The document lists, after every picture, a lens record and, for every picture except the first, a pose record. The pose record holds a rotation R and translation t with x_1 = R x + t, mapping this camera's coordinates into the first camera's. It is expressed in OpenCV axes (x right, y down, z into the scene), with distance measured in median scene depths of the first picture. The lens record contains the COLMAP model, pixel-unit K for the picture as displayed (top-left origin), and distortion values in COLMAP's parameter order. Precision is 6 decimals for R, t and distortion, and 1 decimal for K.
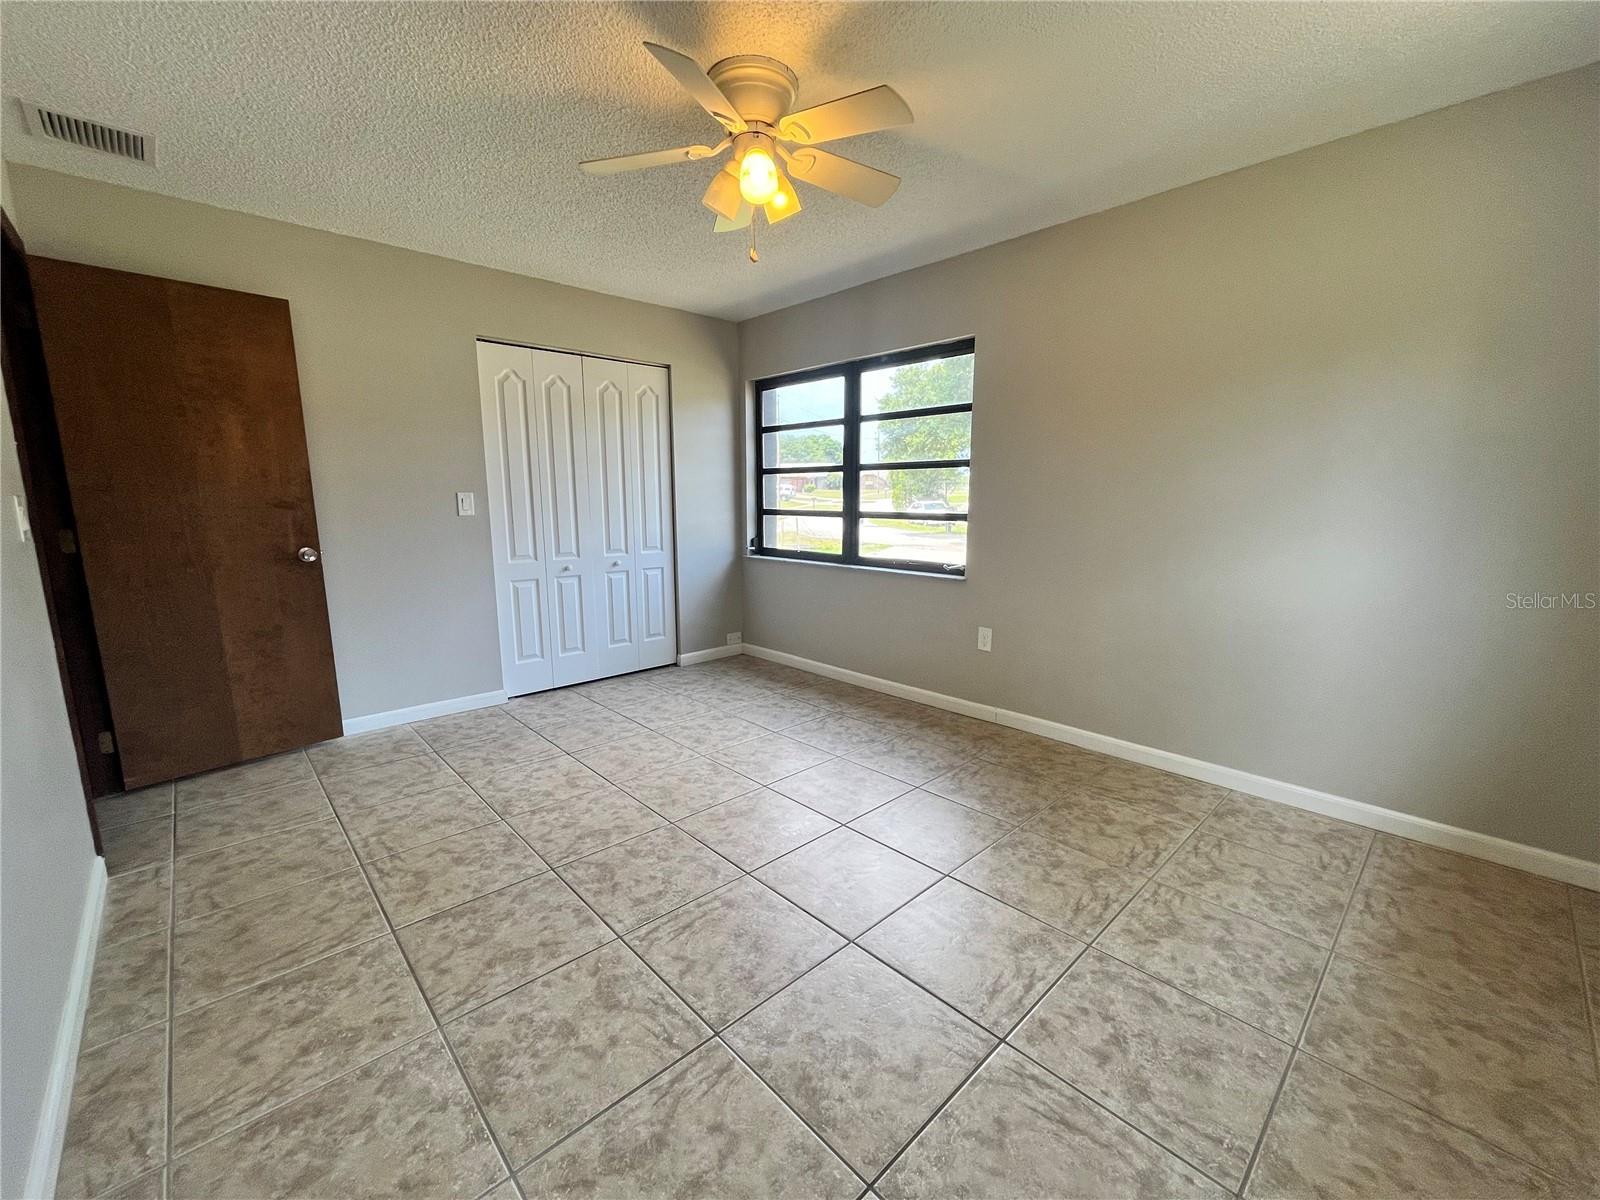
lens RADIAL K [[653.1, 0, 798.7], [0, 653.1, 604.4], [0, 0, 1]] dist [-0.002080, 0.000073]
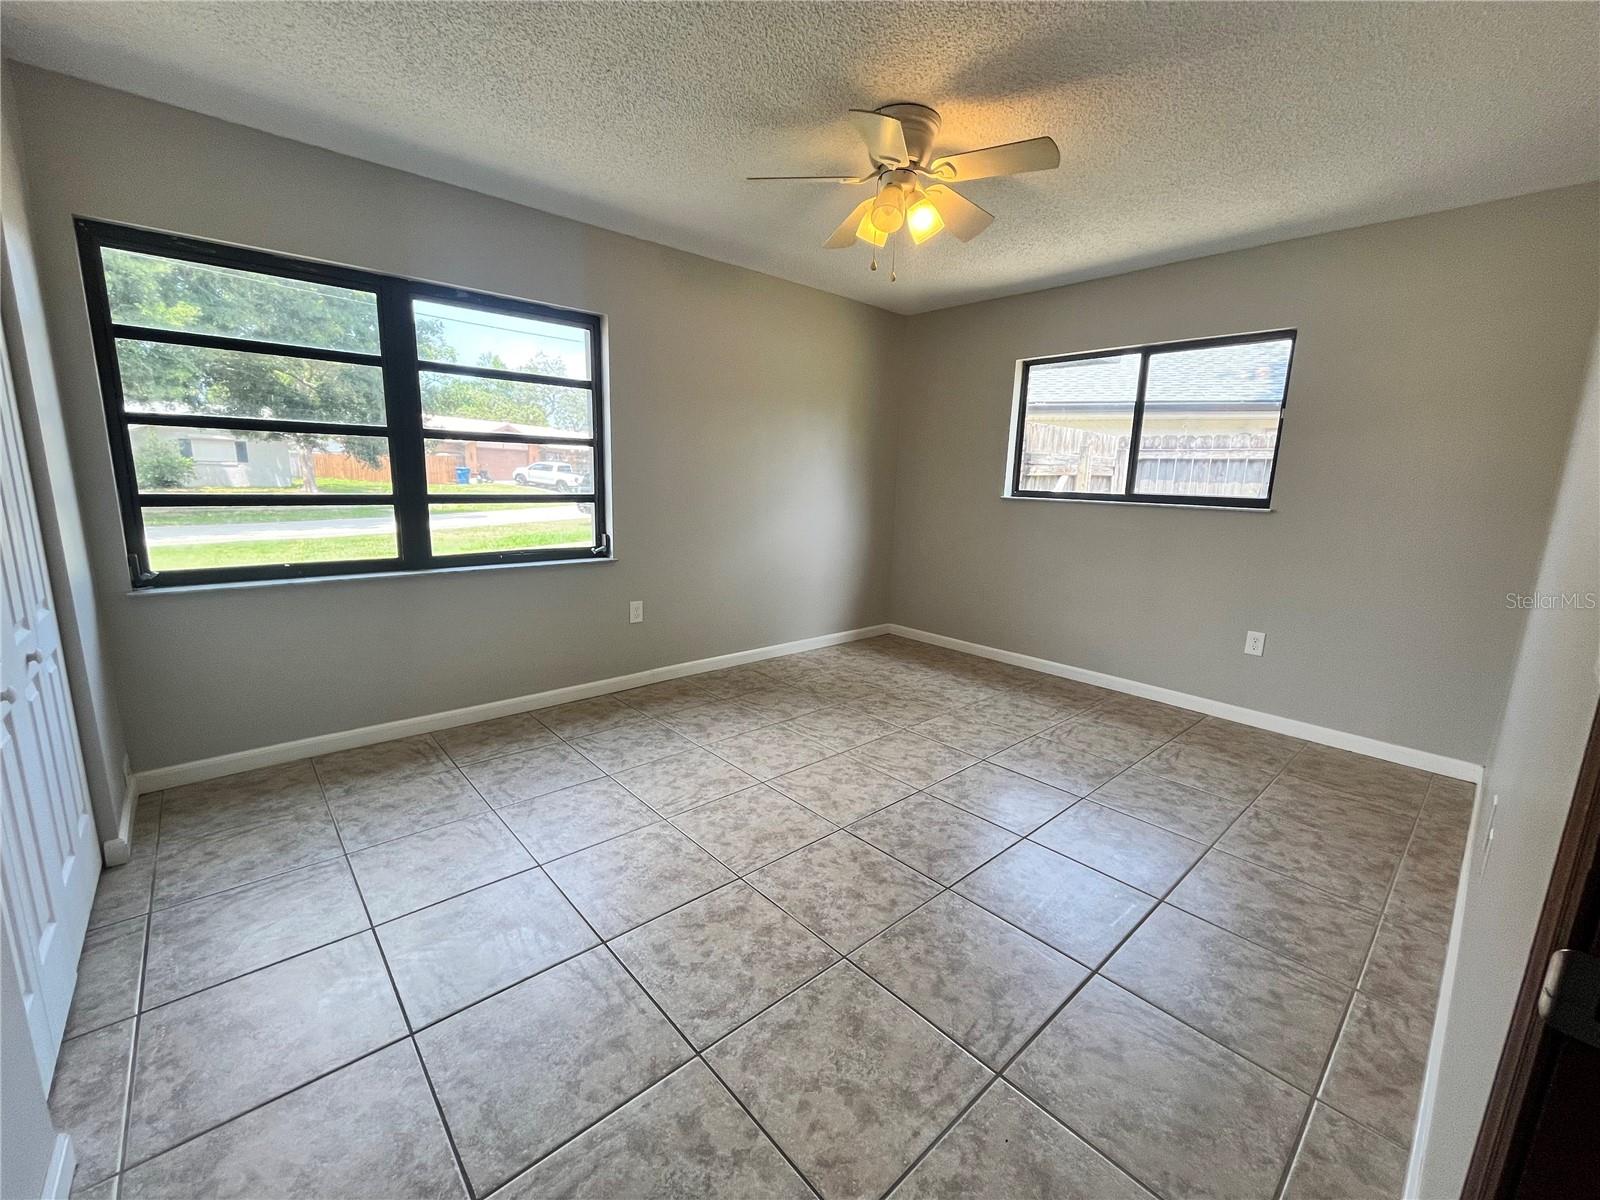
lens RADIAL K [[653.1, 0, 798.7], [0, 653.1, 604.4], [0, 0, 1]] dist [-0.002080, 0.000073]
pose [[0.022414, -0.192632, 0.981015, -0.932733], [0.140486, 0.972132, 0.187678, -0.150333], [-0.989829, 0.133612, 0.048852, 0.846787]]
